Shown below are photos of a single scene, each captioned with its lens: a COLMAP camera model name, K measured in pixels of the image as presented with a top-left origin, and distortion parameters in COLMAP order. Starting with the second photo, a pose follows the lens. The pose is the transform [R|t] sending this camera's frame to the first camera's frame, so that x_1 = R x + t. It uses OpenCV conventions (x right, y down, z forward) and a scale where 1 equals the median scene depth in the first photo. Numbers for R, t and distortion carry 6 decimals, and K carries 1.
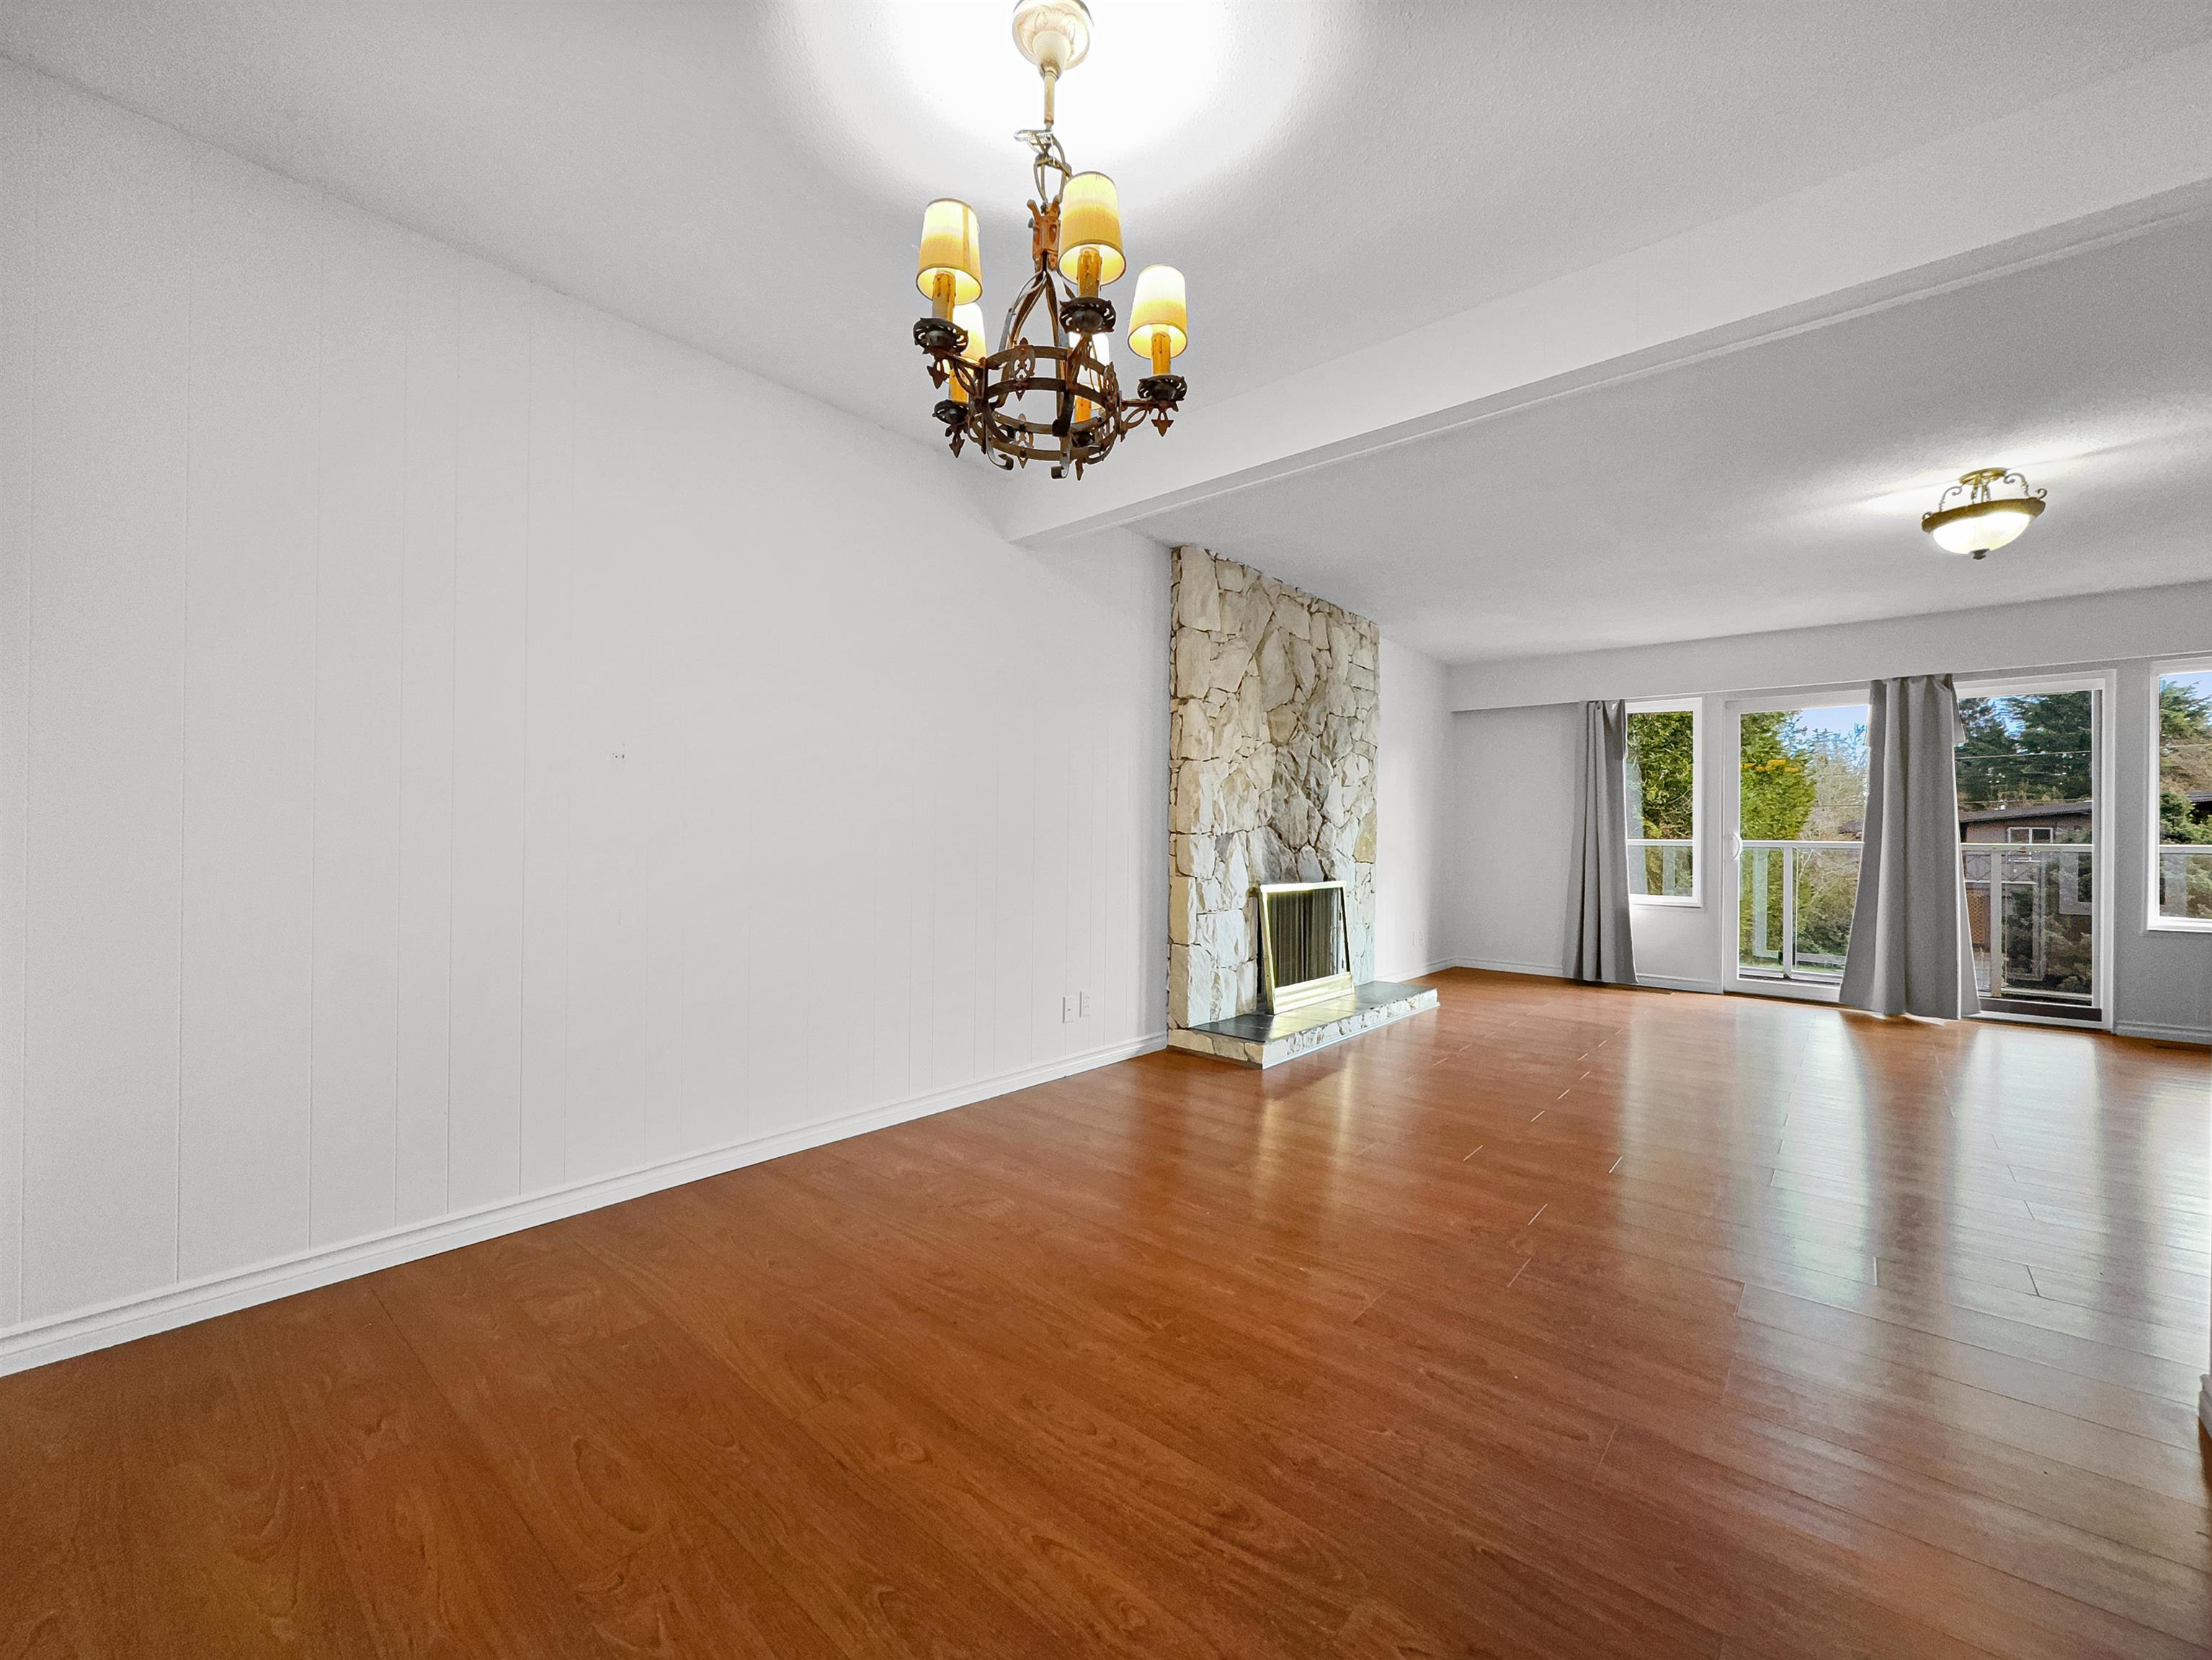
lens RADIAL K [[896.4, 0, 1099.6], [0, 896.4, 837.0], [0, 0, 1]] dist [-0.001767, 0.000069]
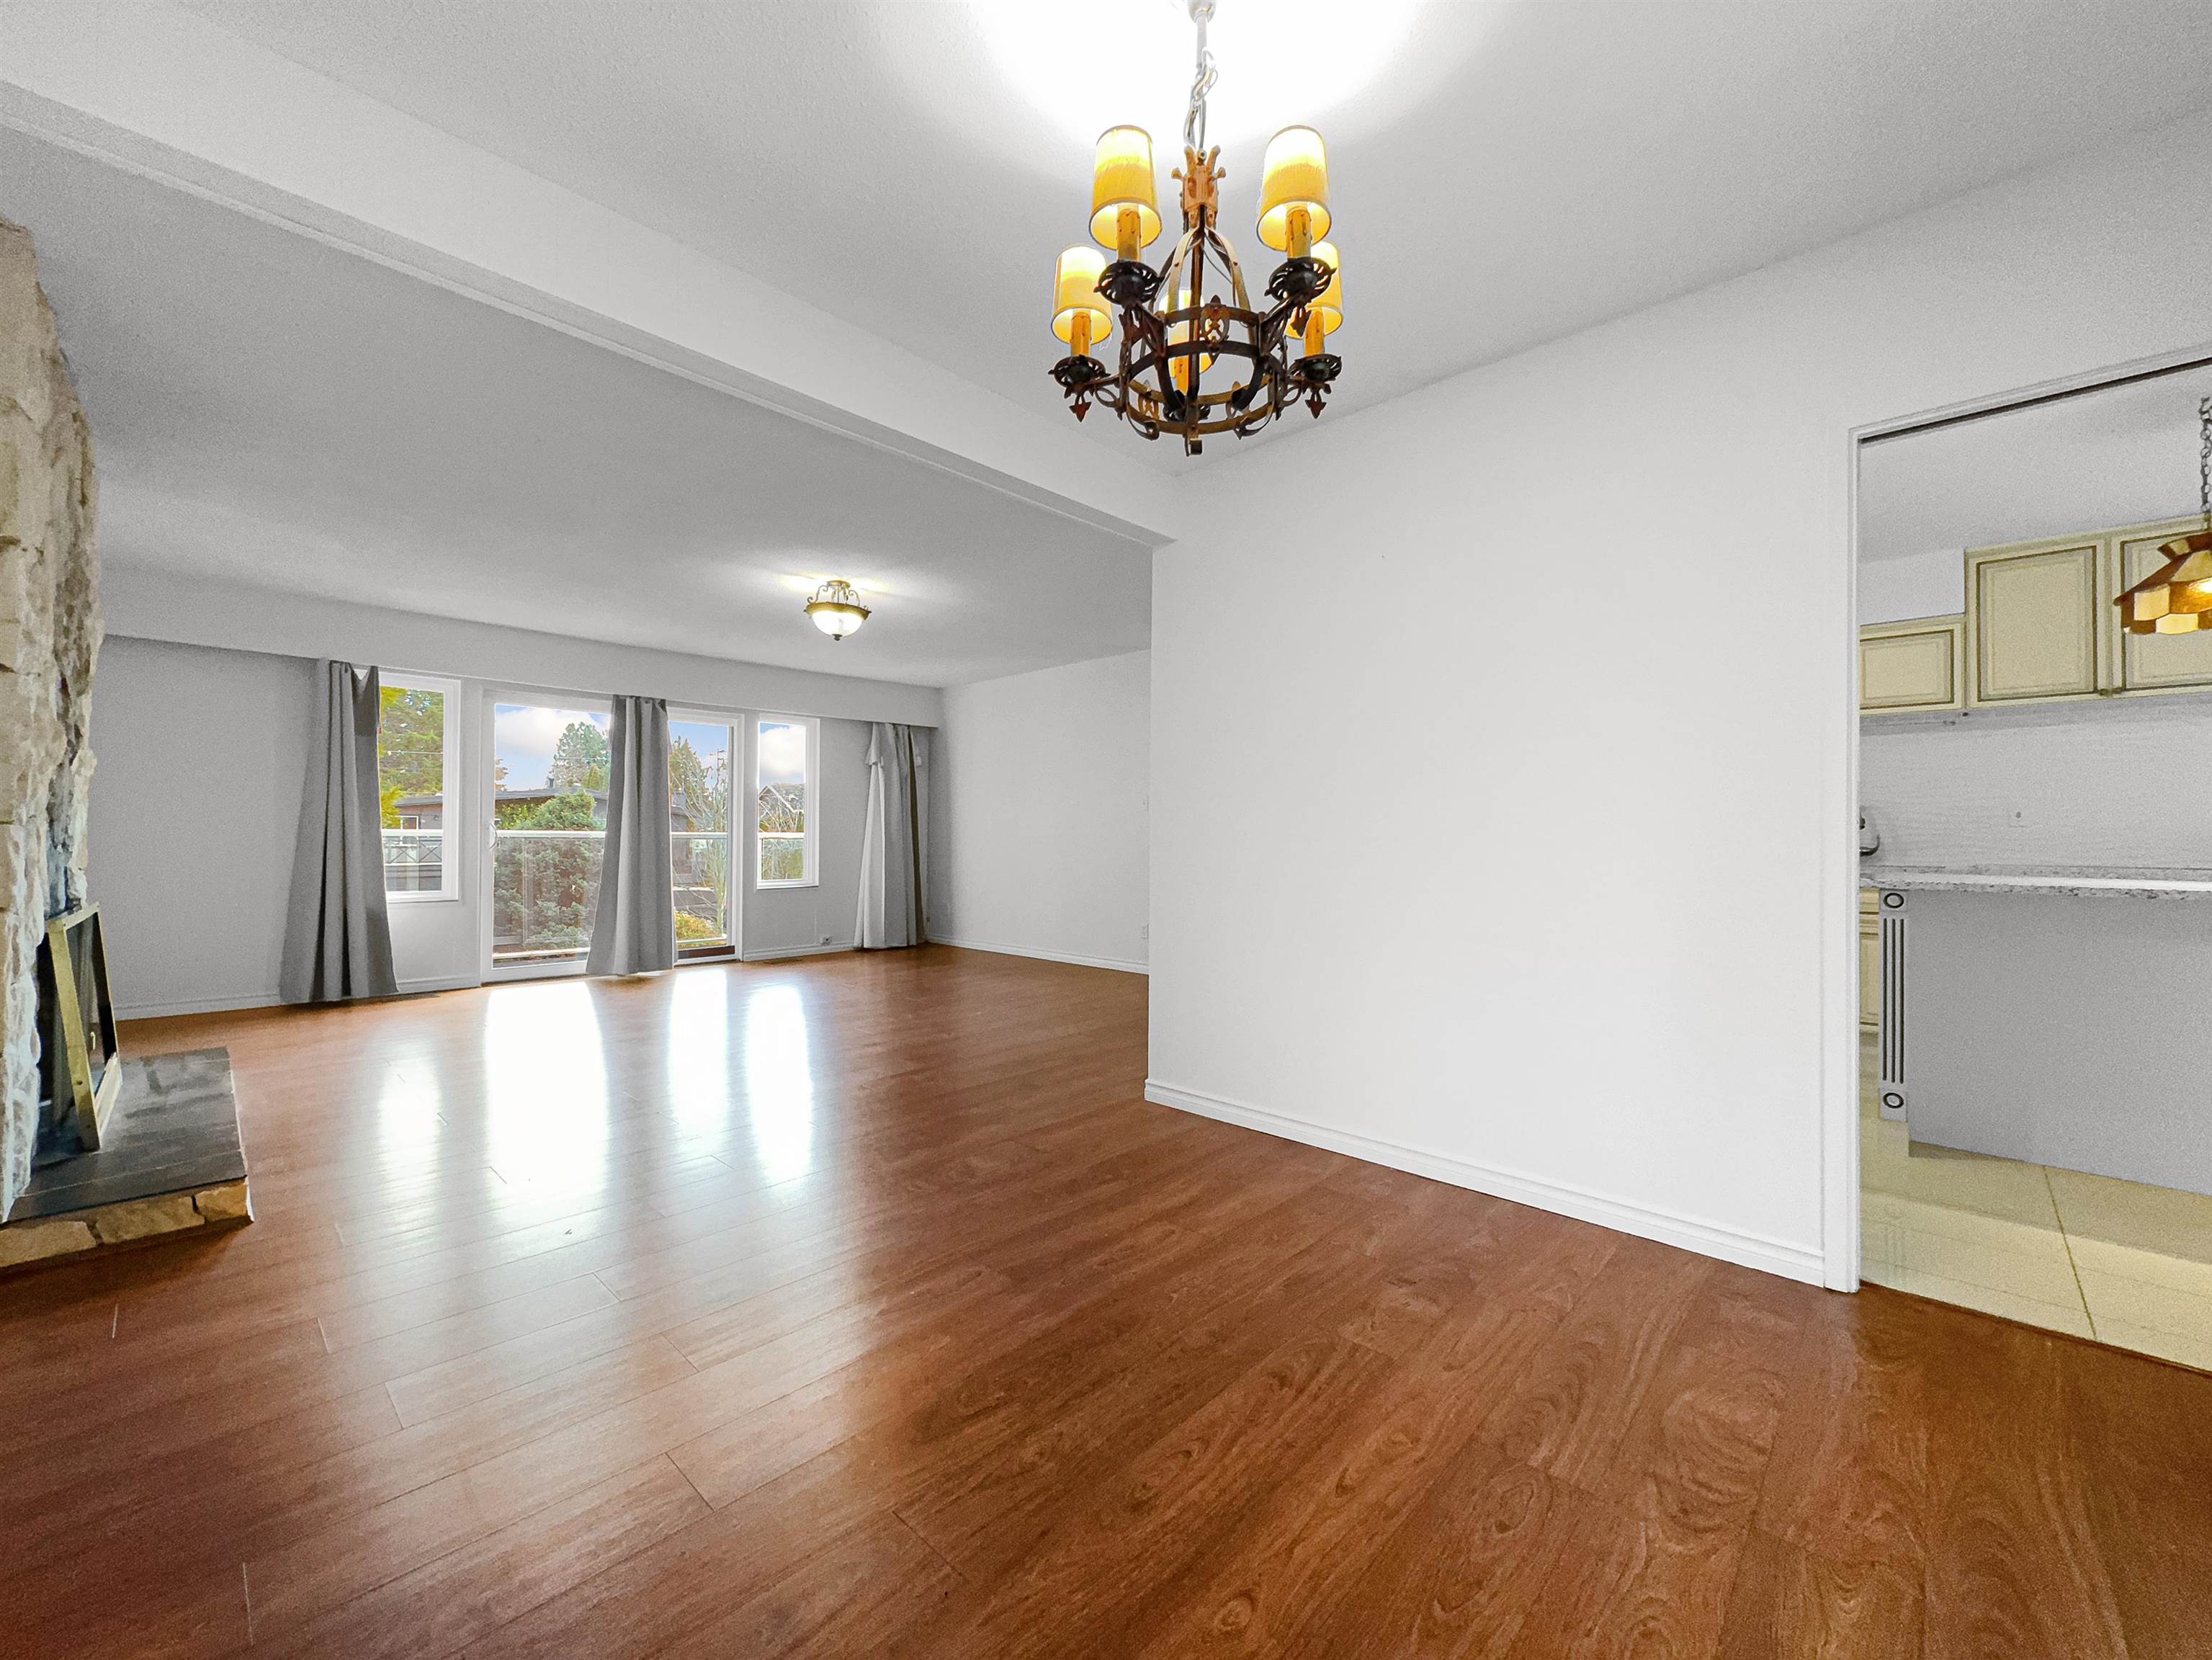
lens RADIAL K [[896.5, 0, 1102.3], [0, 896.5, 824.9], [0, 0, 1]] dist [-0.001767, 0.000069]
pose [[0.038990, 0.003138, 0.999235, -0.383840], [-0.006180, 0.999977, -0.002899, -0.004936], [-0.999220, -0.006062, 0.039009, 0.413475]]
